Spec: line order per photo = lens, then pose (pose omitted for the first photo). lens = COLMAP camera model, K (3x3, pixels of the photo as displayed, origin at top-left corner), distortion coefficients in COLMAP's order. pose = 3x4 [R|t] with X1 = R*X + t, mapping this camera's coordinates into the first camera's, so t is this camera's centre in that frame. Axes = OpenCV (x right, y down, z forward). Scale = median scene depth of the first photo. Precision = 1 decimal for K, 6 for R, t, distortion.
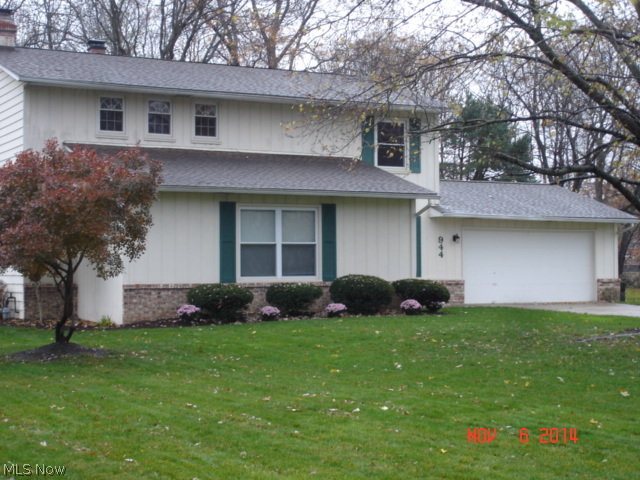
lens RADIAL K [[1124.5, 0, 320.0], [0, 1124.5, 240.0], [0, 0, 1]] dist [0.055560, -1.120556]
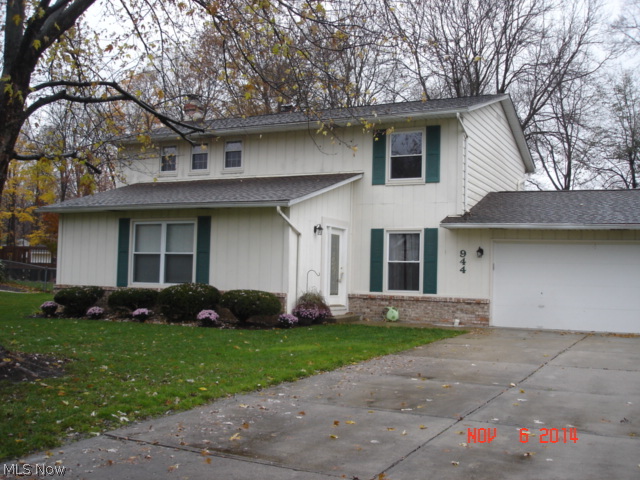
lens RADIAL K [[699.7, 0, 319.9], [0, 699.7, 273.8], [0, 0, 1]] dist [-0.279081, 0.002973]
pose [[0.586753, 0.005101, -0.809750, 0.641110], [-0.010990, 0.999938, -0.001664, 0.023709], [0.809691, 0.009876, 0.586773, 0.763834]]
